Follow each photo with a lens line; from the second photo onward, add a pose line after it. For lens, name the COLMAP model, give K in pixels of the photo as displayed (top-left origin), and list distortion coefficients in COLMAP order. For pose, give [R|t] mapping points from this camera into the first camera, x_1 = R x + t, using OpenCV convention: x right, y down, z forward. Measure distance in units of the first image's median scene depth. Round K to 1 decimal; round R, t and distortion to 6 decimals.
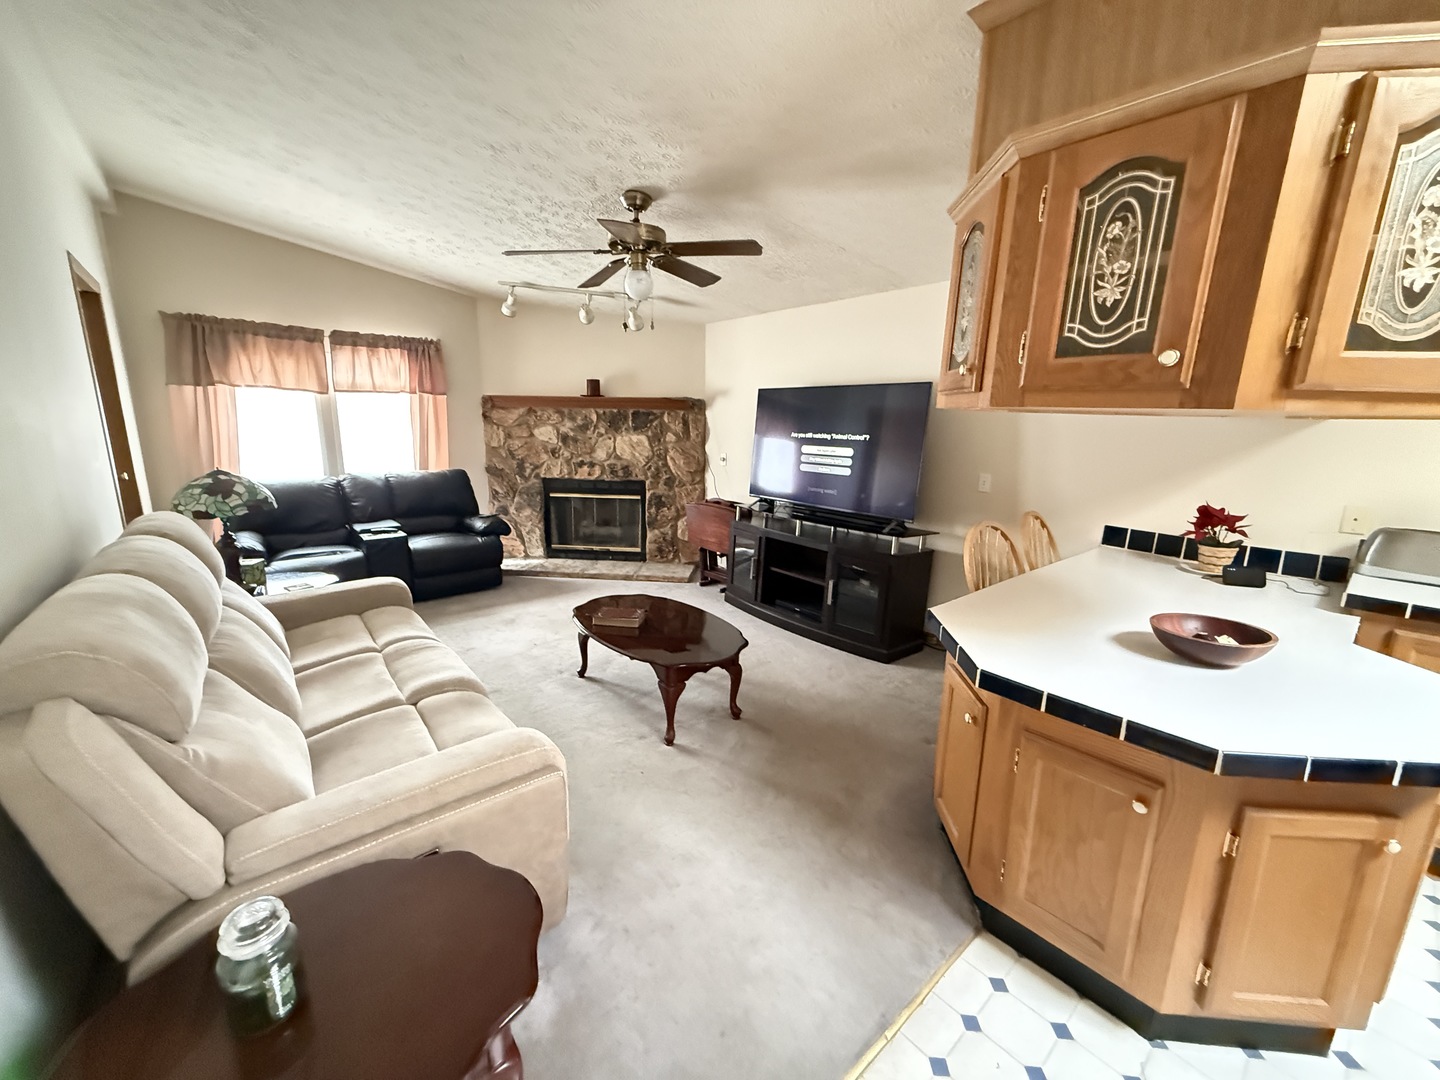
lens RADIAL K [[555.6, 0, 720.0], [0, 555.6, 540.0], [0, 0, 1]] dist [-0.000314, 0.000062]
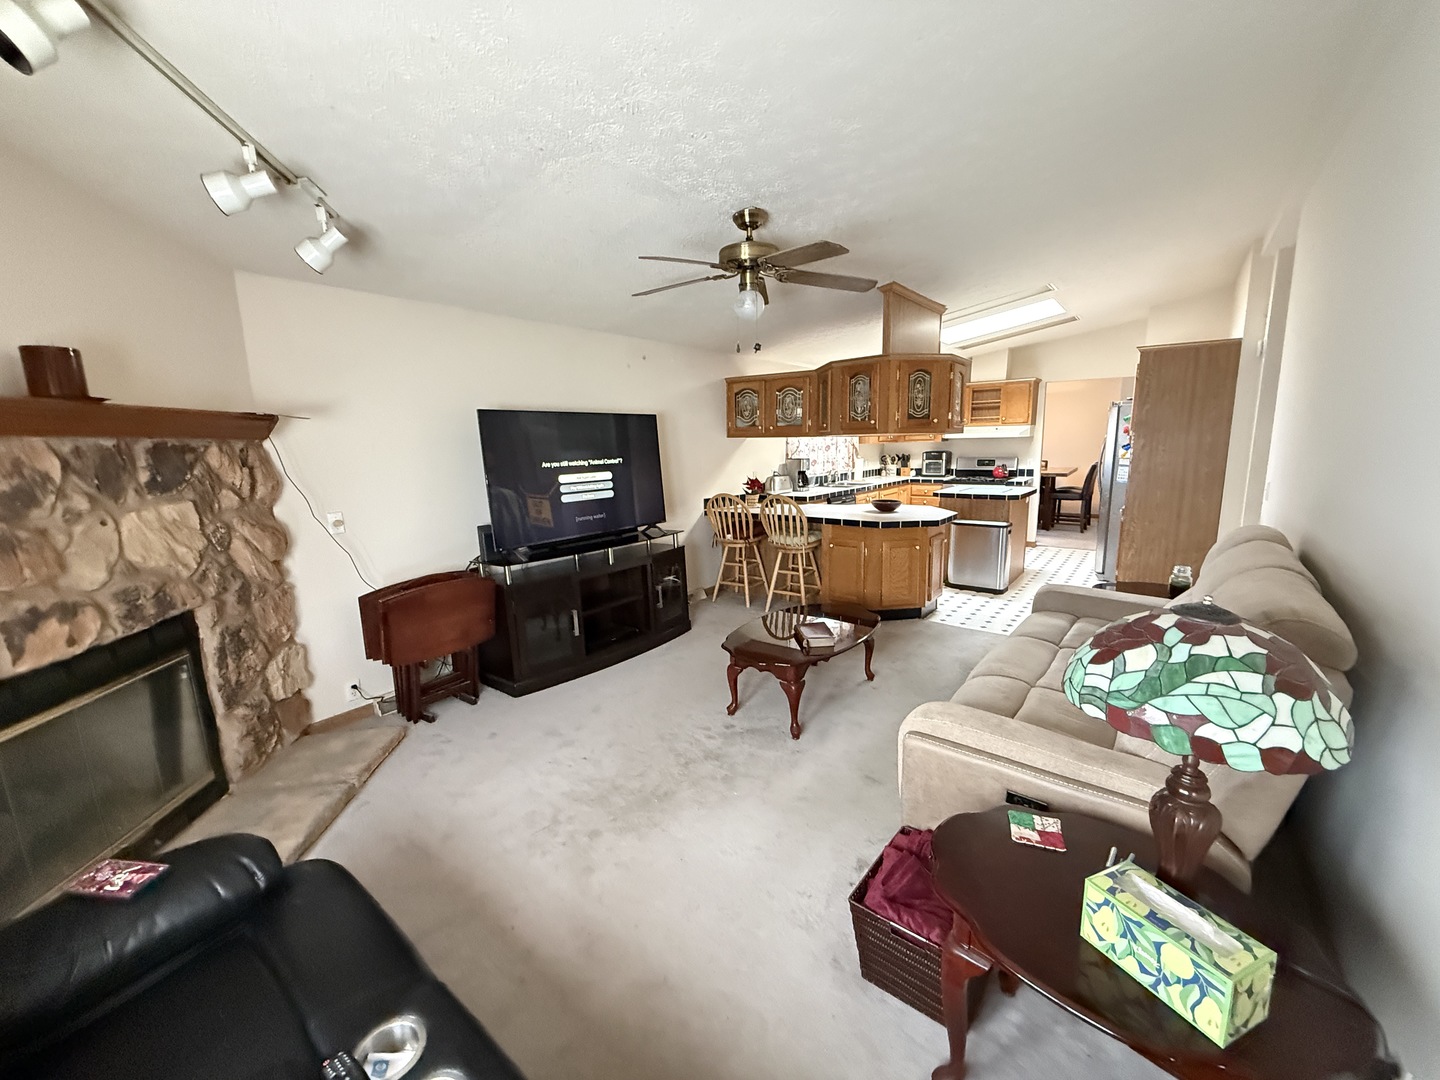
lens RADIAL K [[584.8, 0, 720.0], [0, 584.8, 540.0], [0, 0, 1]] dist [-0.017856, 0.000115]
pose [[-0.190812, -0.179930, 0.964995, -0.643537], [0.220888, 0.949975, 0.220806, -0.171338], [-0.956451, 0.255288, -0.141523, 0.703009]]
